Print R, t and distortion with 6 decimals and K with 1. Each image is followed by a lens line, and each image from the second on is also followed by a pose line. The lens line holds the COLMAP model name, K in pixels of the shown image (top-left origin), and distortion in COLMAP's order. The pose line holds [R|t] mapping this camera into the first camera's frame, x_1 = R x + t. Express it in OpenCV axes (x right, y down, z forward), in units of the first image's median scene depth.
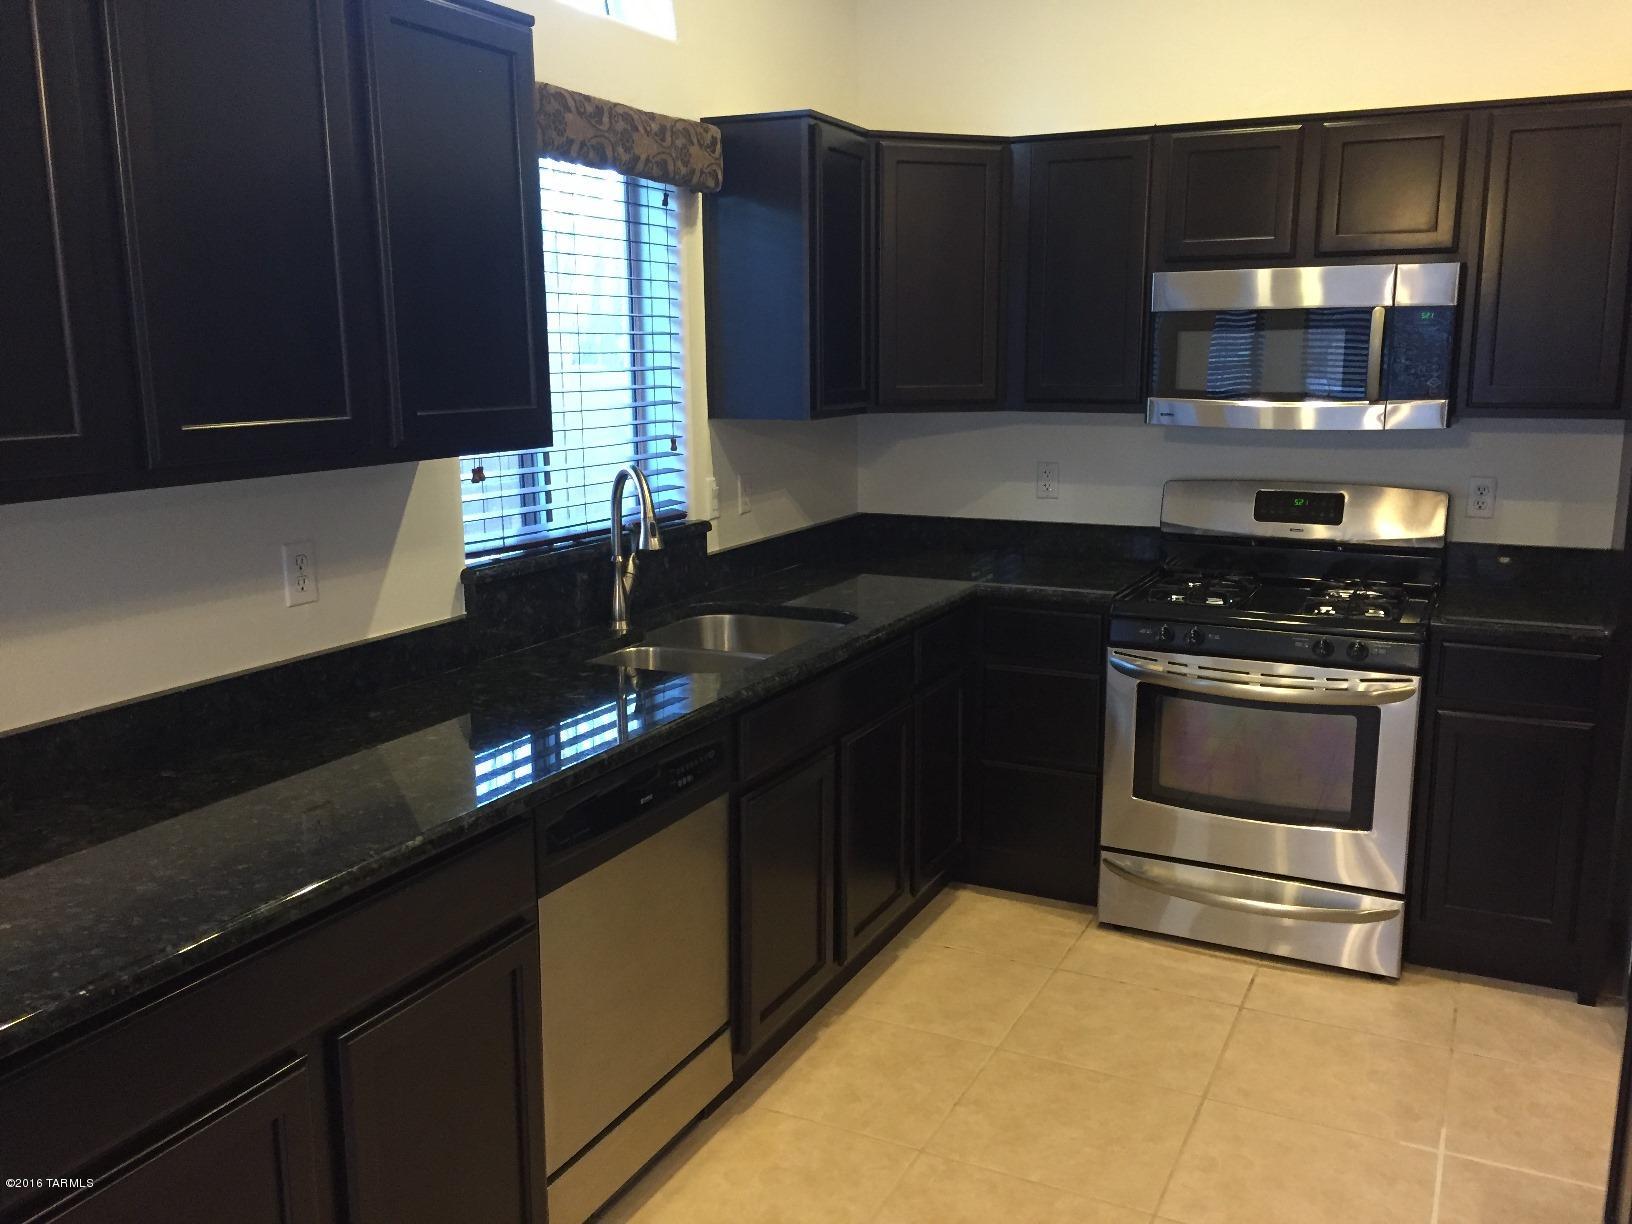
lens RADIAL K [[1390.1, 0, 815.0], [0, 1390.1, 607.7], [0, 0, 1]] dist [0.076464, -0.102582]
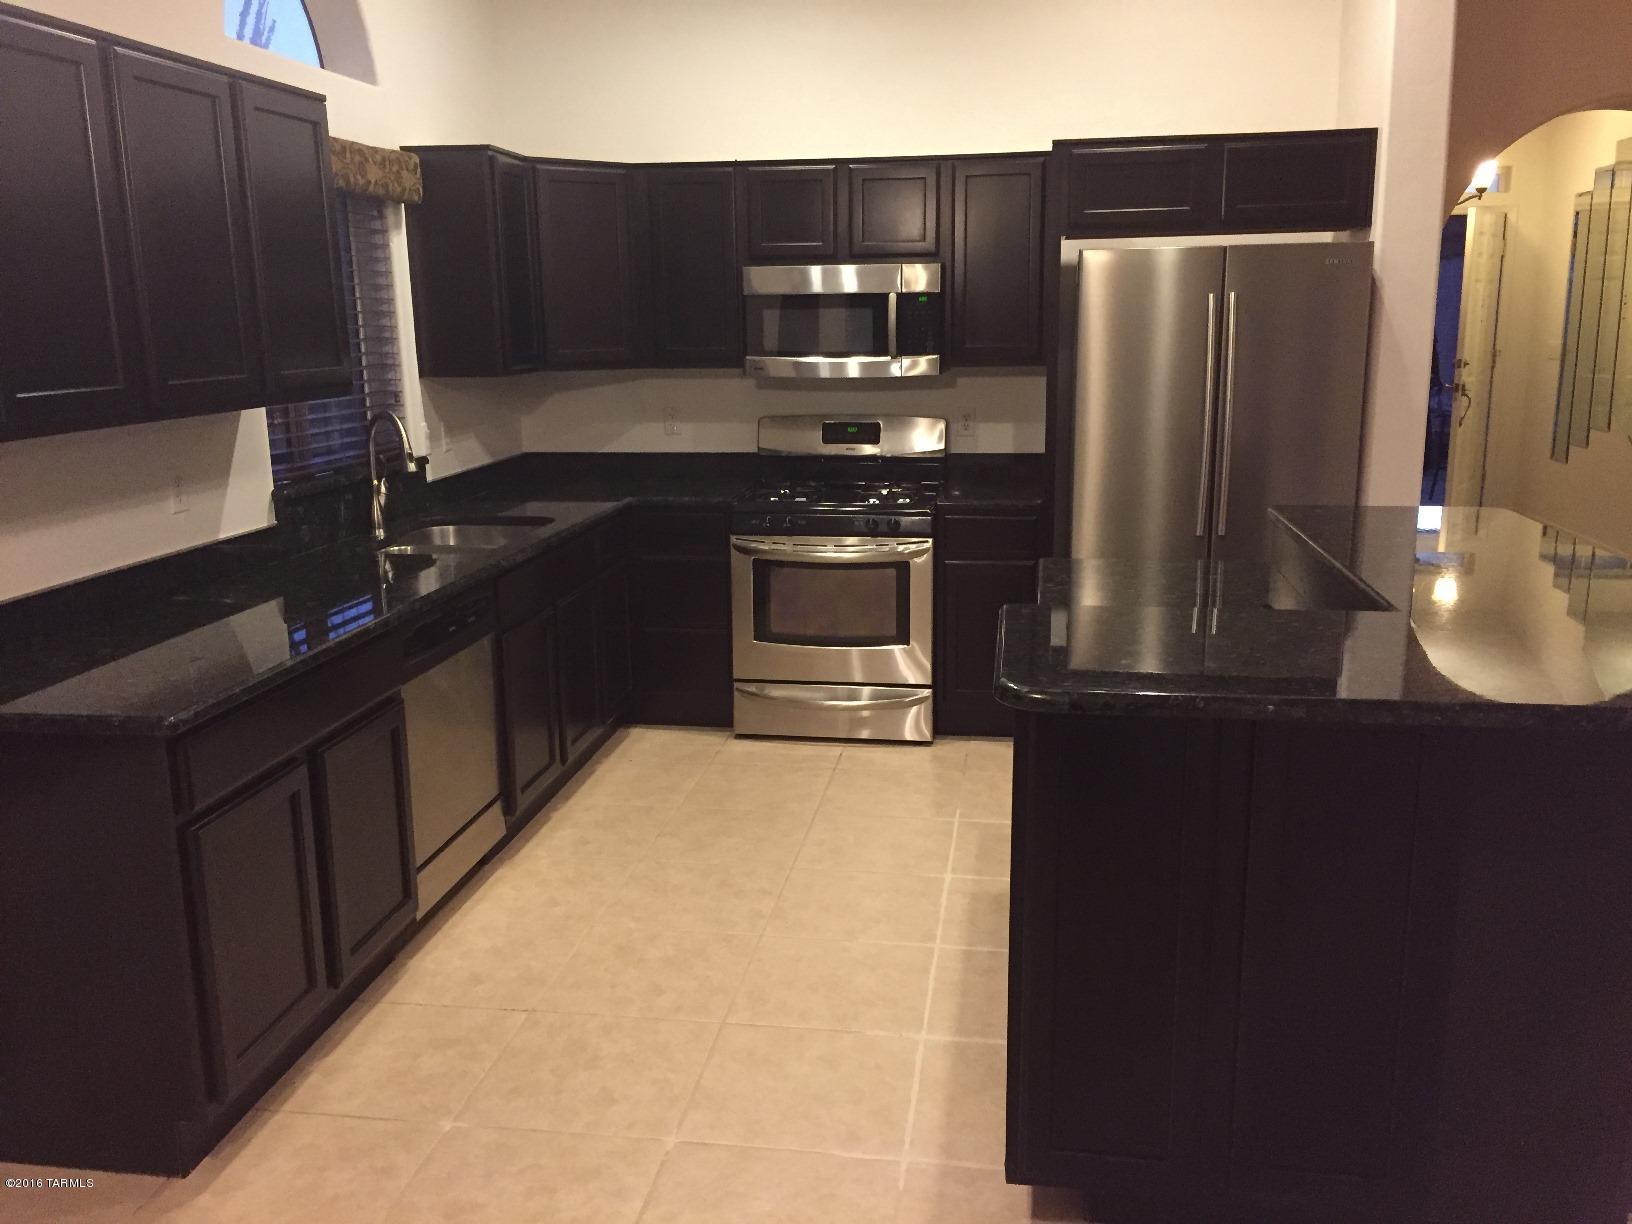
lens RADIAL K [[1390.1, 0, 815.0], [0, 1390.1, 607.7], [0, 0, 1]] dist [0.076464, -0.102582]
pose [[0.953332, -0.070887, 0.293483, -0.132498], [0.063877, 0.997398, 0.033414, 0.063062], [-0.295088, -0.013108, 0.955380, -0.386545]]
